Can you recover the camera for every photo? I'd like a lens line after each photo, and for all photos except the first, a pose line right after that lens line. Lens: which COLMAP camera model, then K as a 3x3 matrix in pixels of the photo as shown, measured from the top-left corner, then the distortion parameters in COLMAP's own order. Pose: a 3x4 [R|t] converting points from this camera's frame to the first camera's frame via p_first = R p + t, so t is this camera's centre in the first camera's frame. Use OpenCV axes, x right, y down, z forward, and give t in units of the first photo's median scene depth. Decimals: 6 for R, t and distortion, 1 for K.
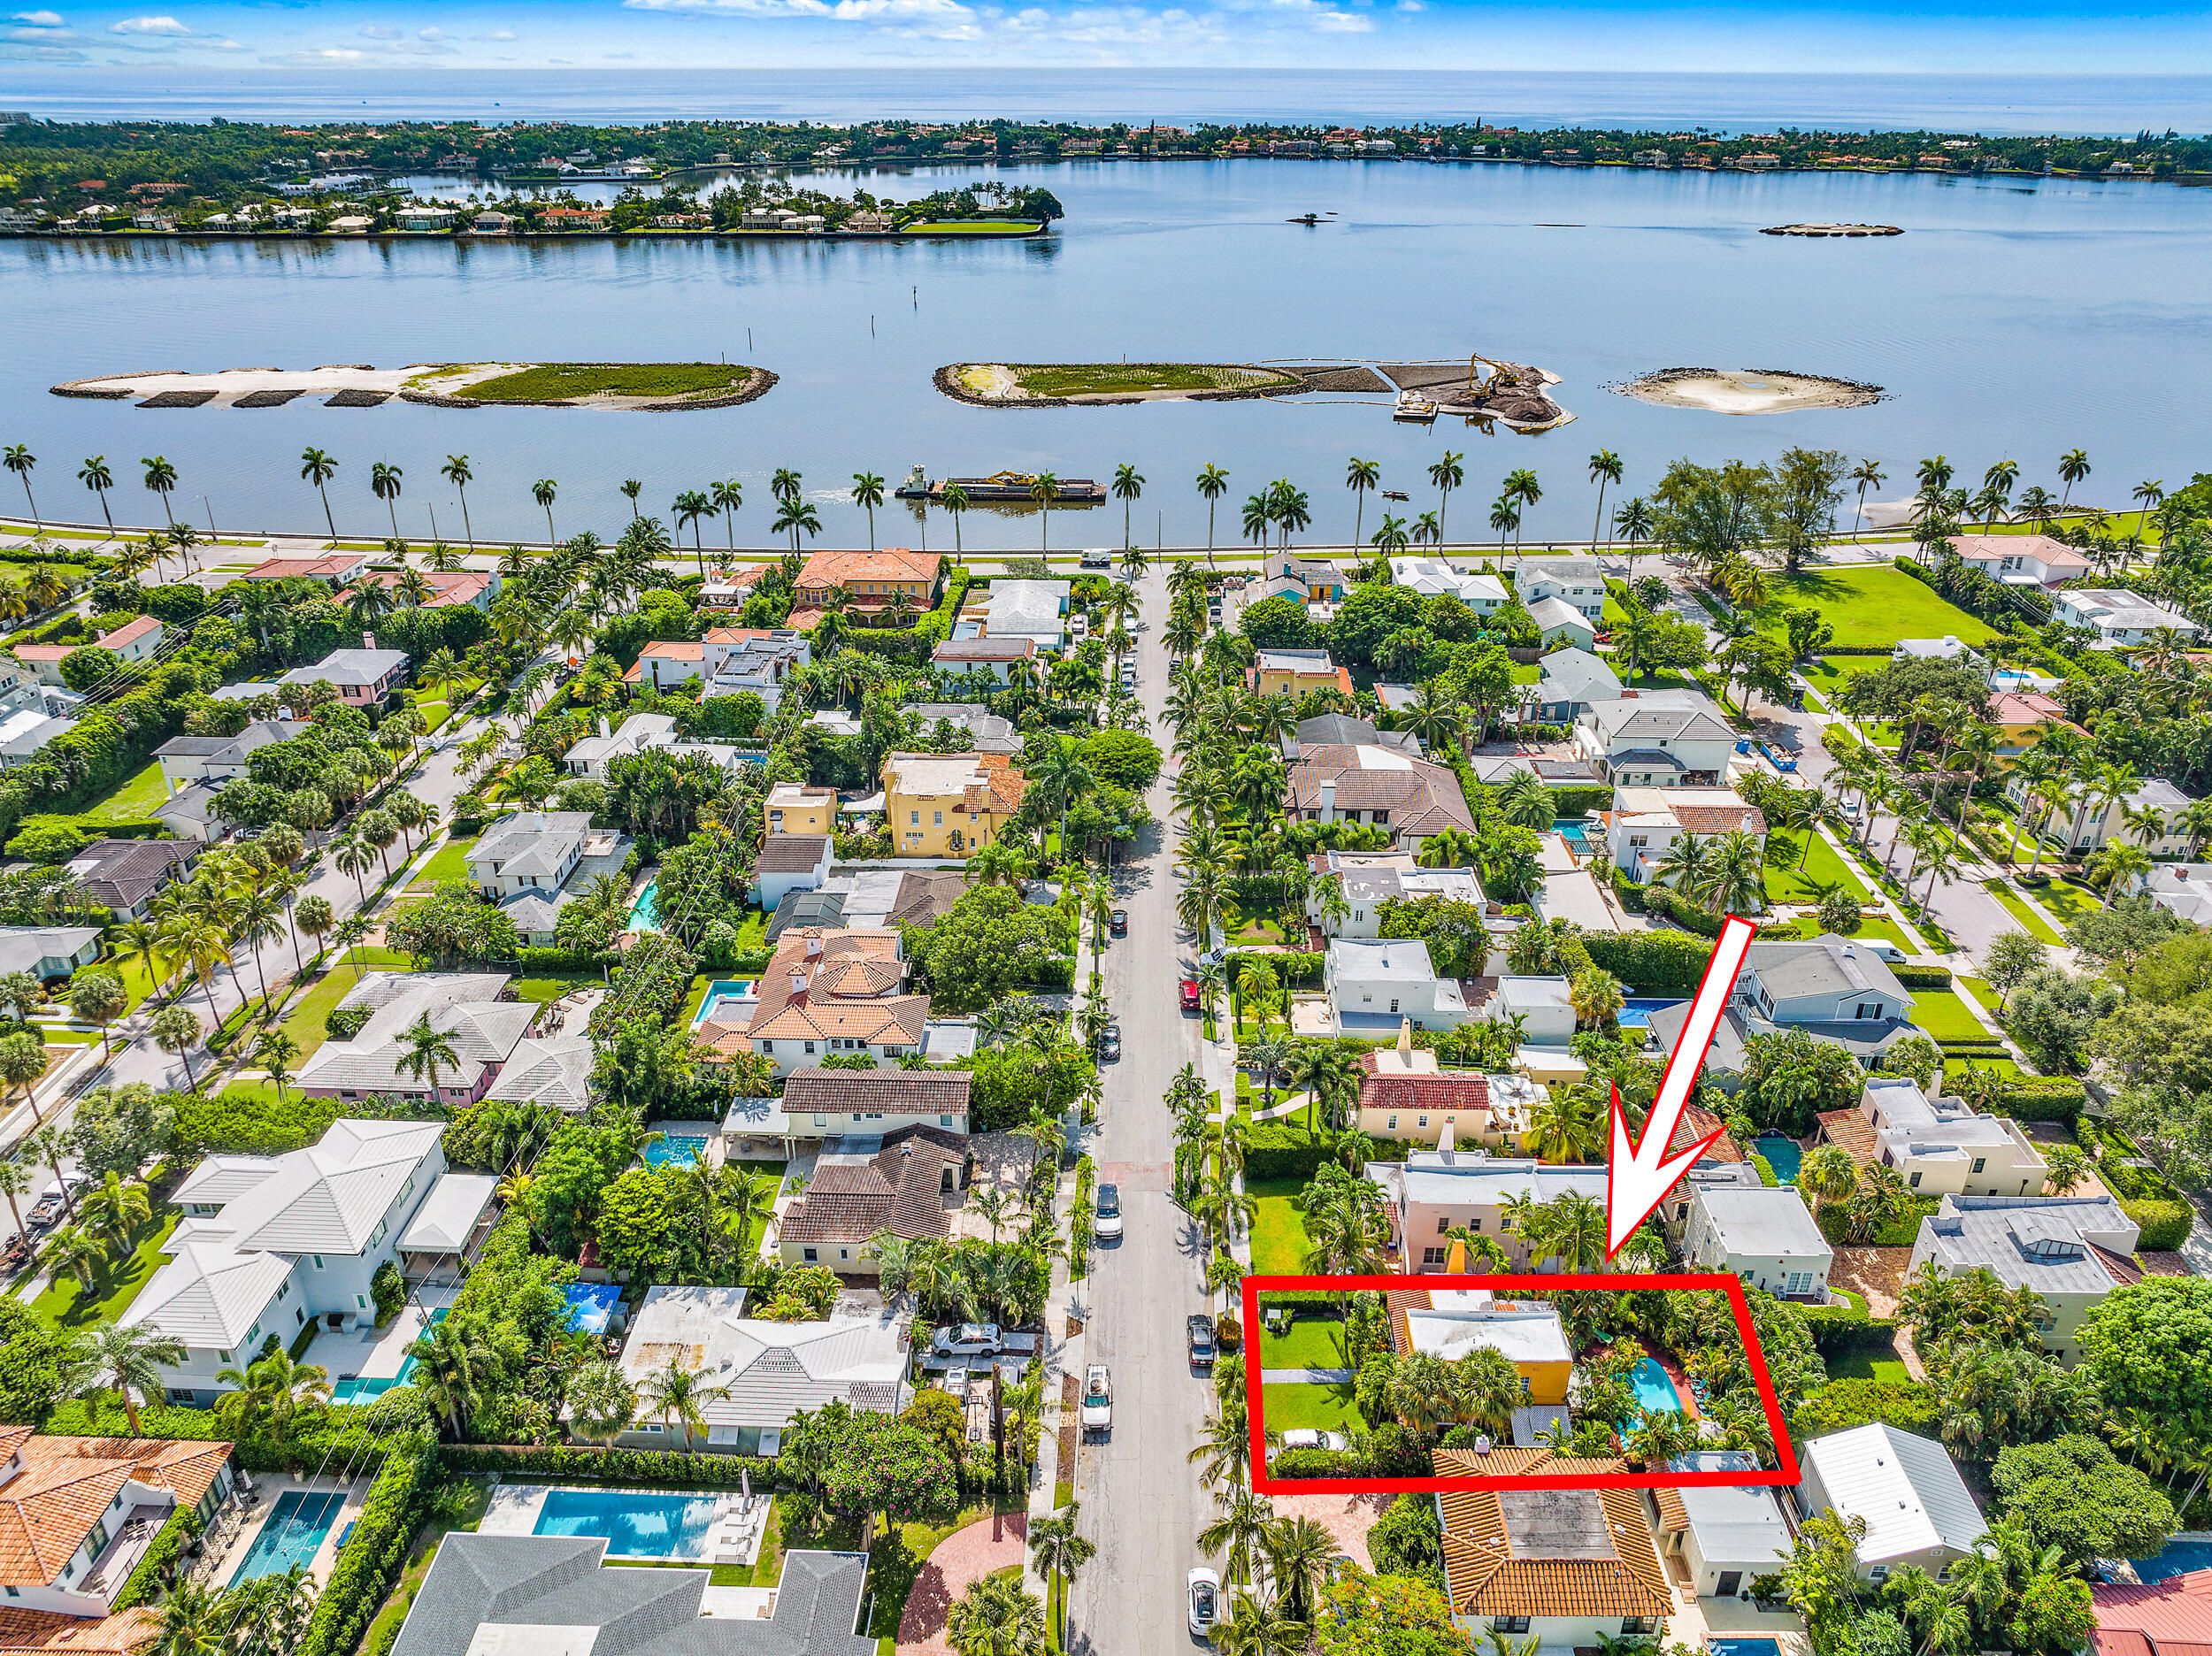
lens RADIAL K [[1548.7, 0, 1106.0], [0, 1548.7, 828.0], [0, 0, 1]] dist [-0.000028, -0.024836]
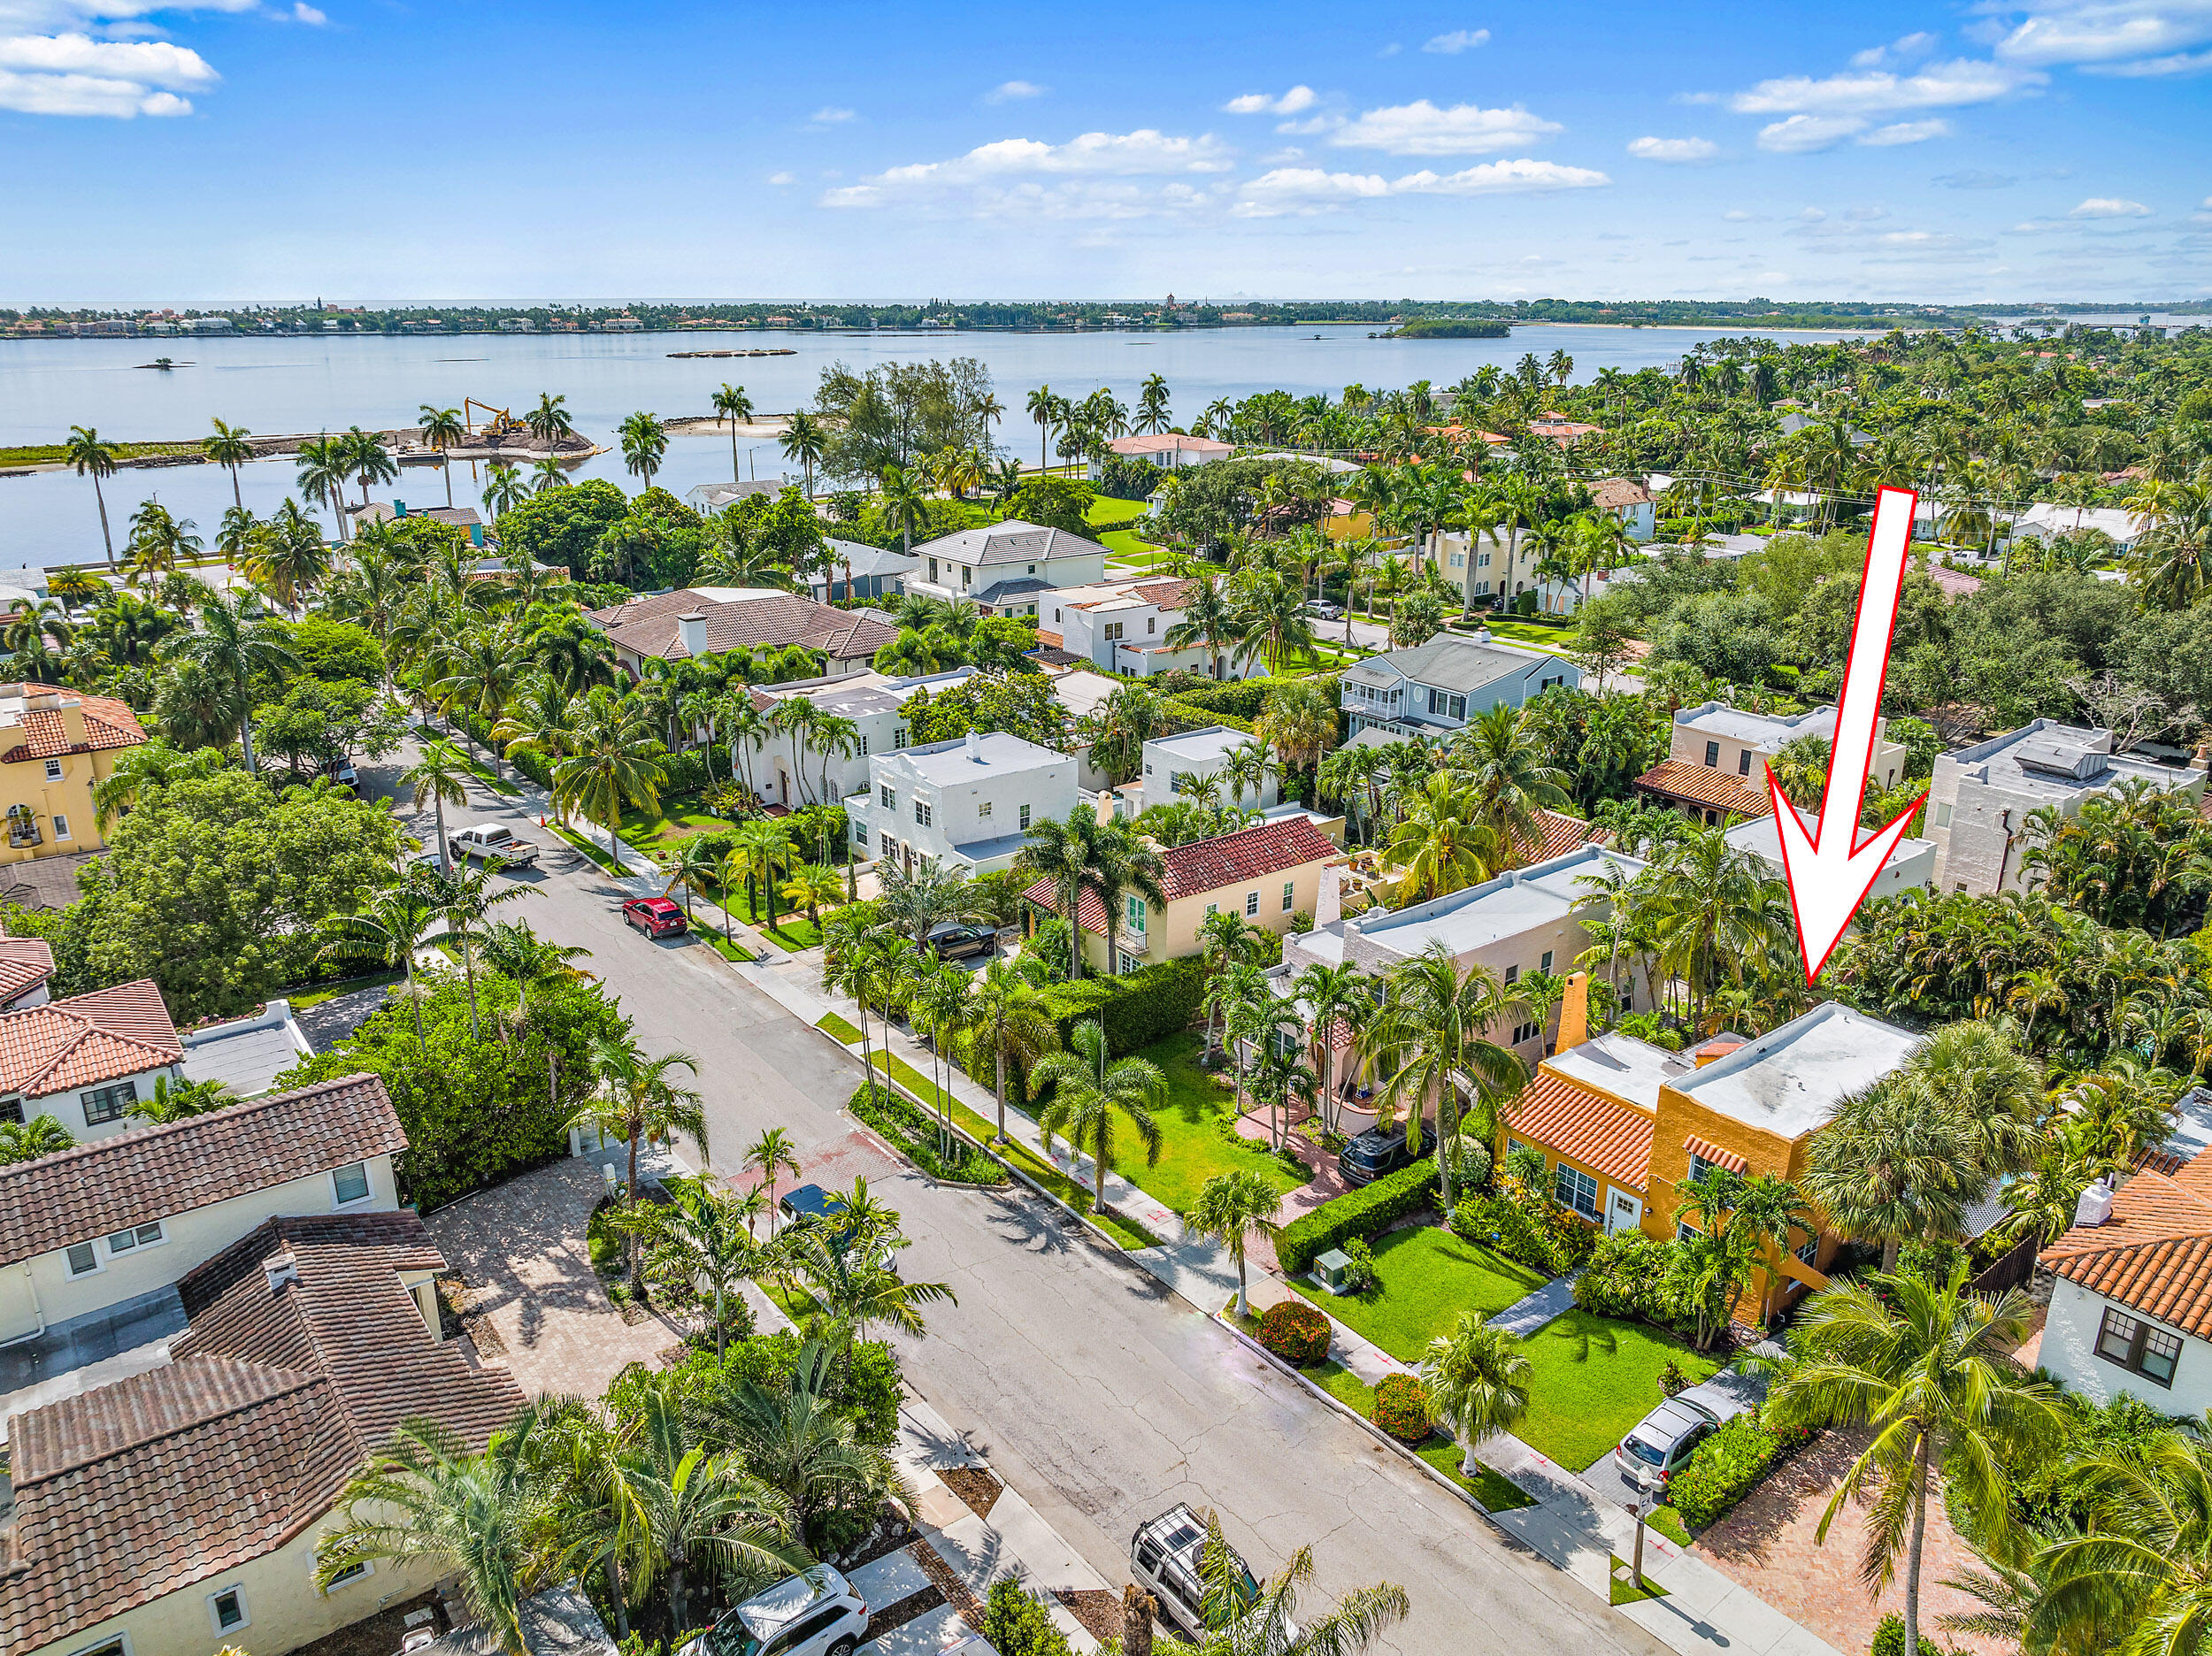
lens RADIAL K [[1548.7, 0, 1106.0], [0, 1548.7, 828.0], [0, 0, 1]] dist [-0.000028, -0.024836]
pose [[0.778729, -0.200825, 0.594348, -0.167462], [0.270736, 0.962198, -0.029606, 0.165980], [-0.565935, 0.183967, 0.803663, 0.574493]]
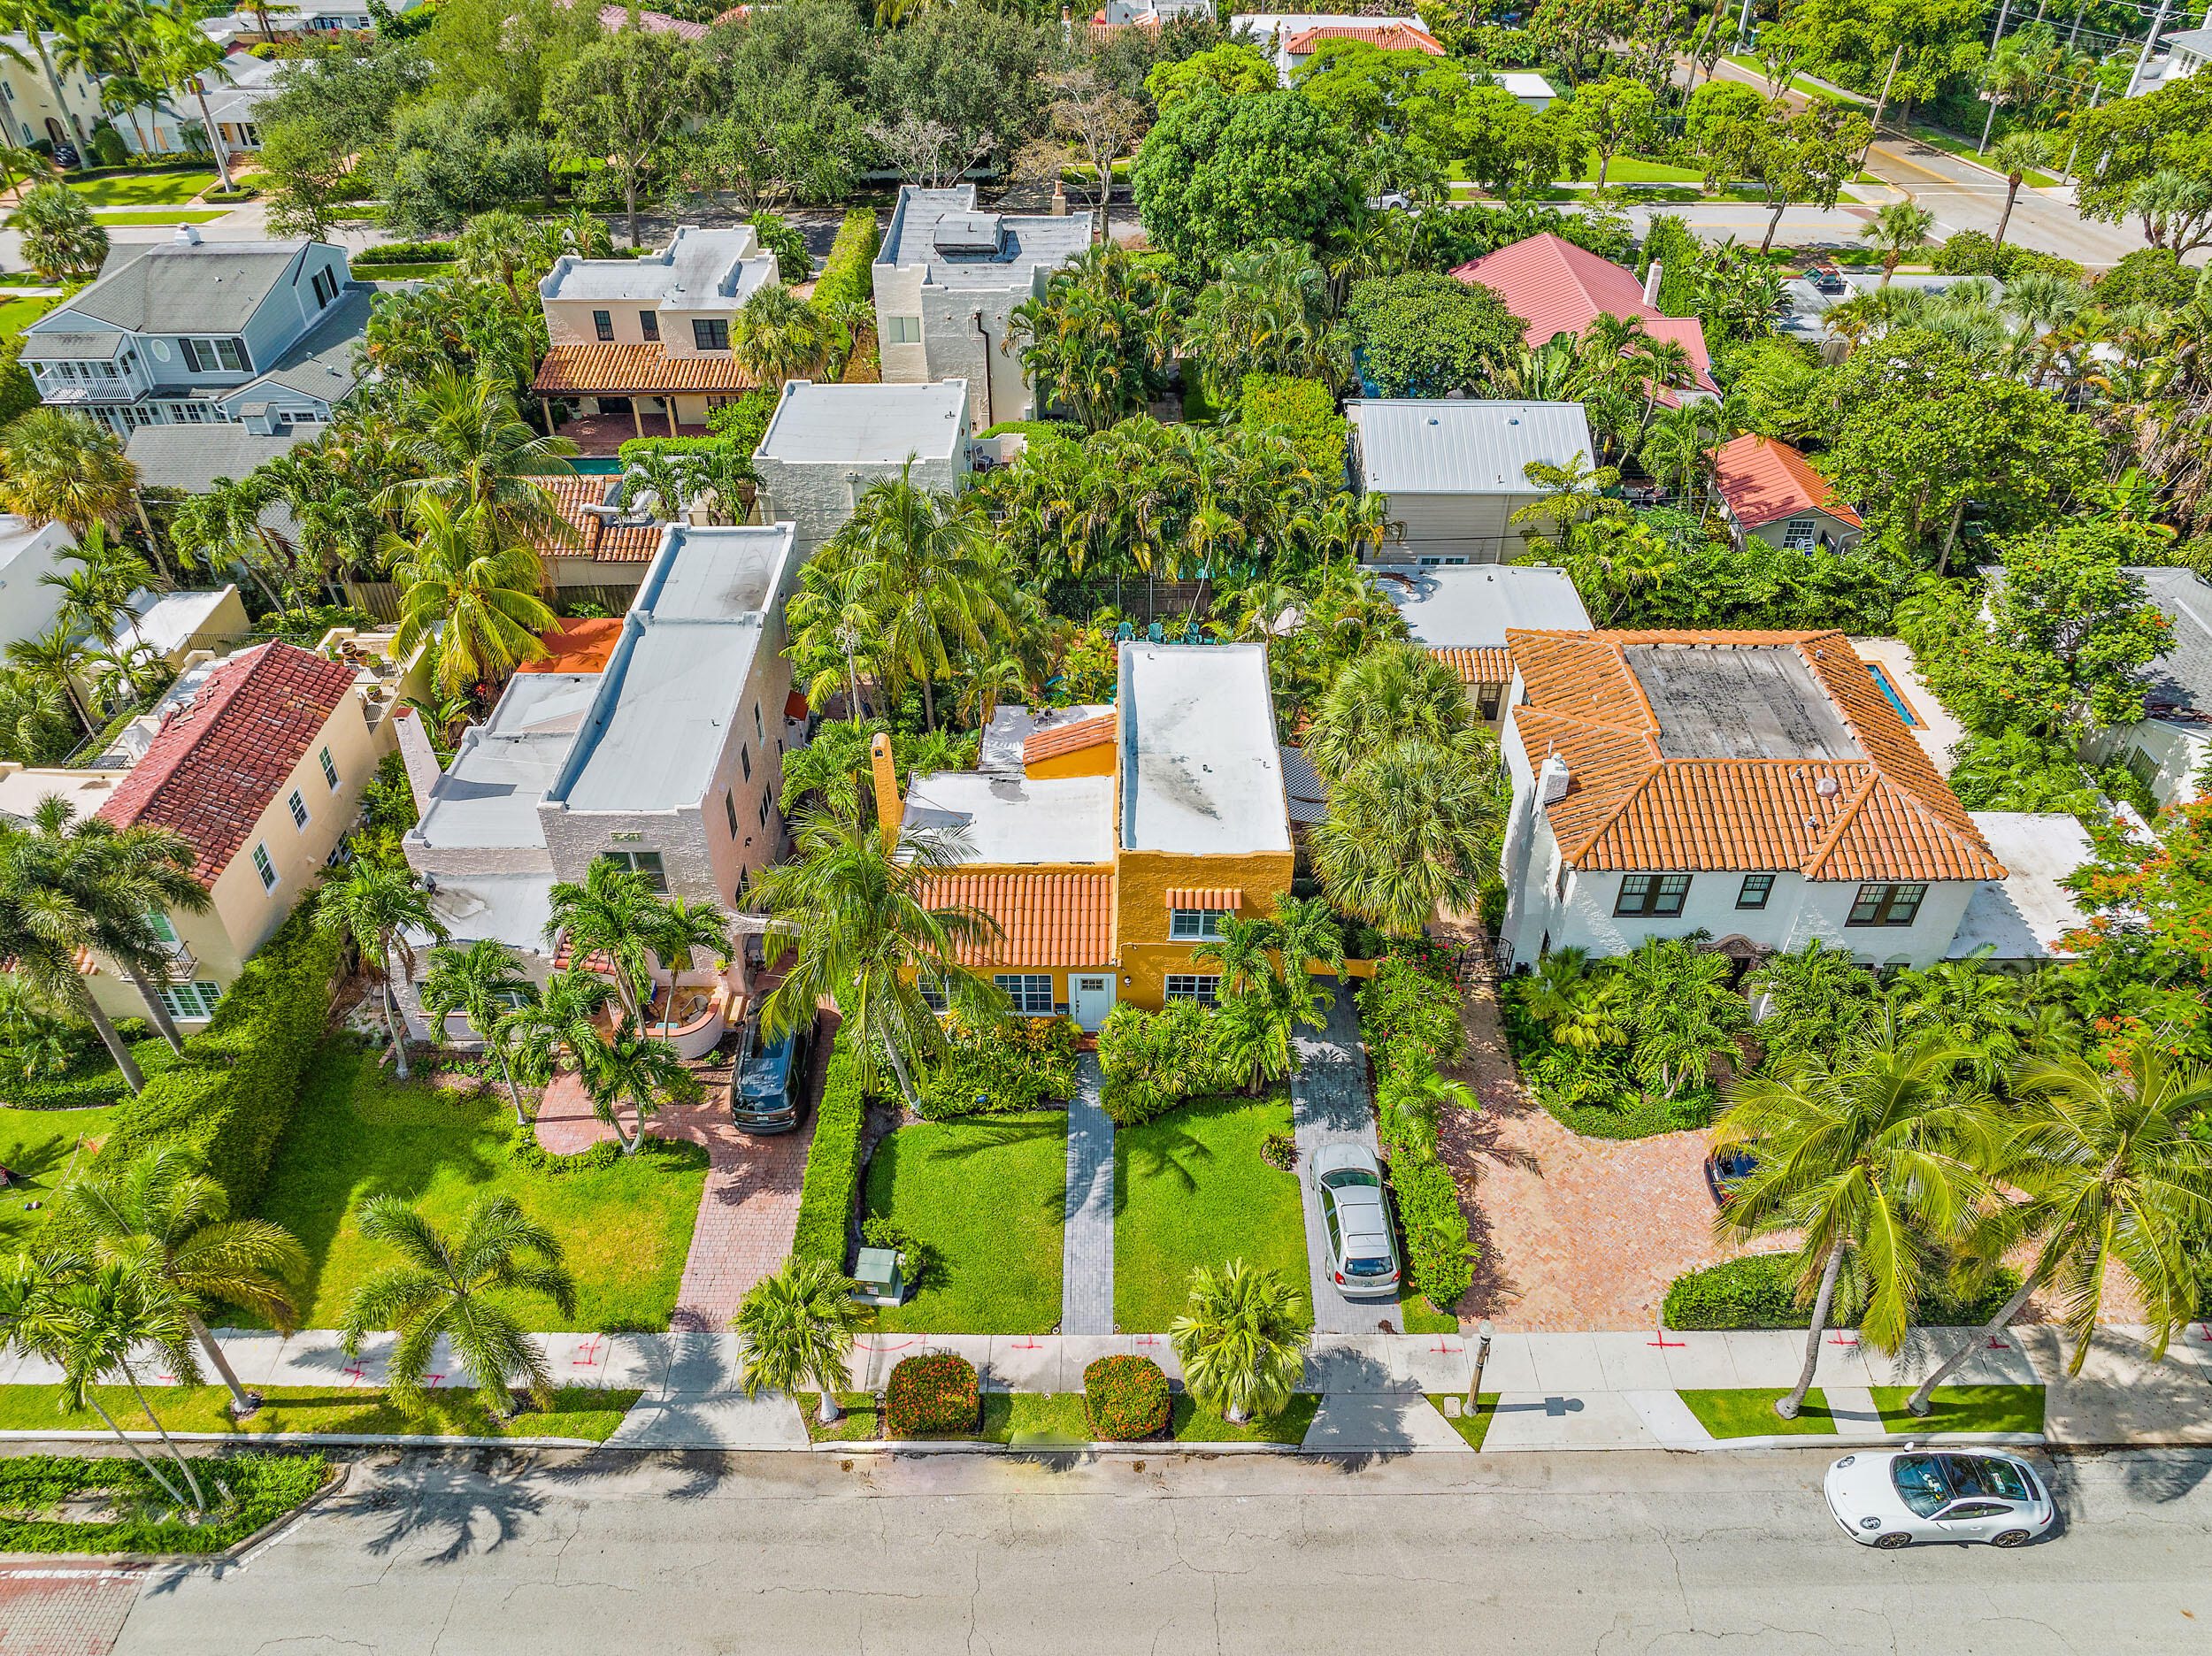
lens RADIAL K [[1579.5, 0, 1104.7], [0, 1579.5, 796.8], [0, 0, 1]] dist [-0.059503, 0.036185]
pose [[-0.007958, -0.608693, 0.793366, -0.089327], [0.443778, 0.708832, 0.548287, 0.066696], [-0.896102, 0.356441, 0.264483, 0.734848]]
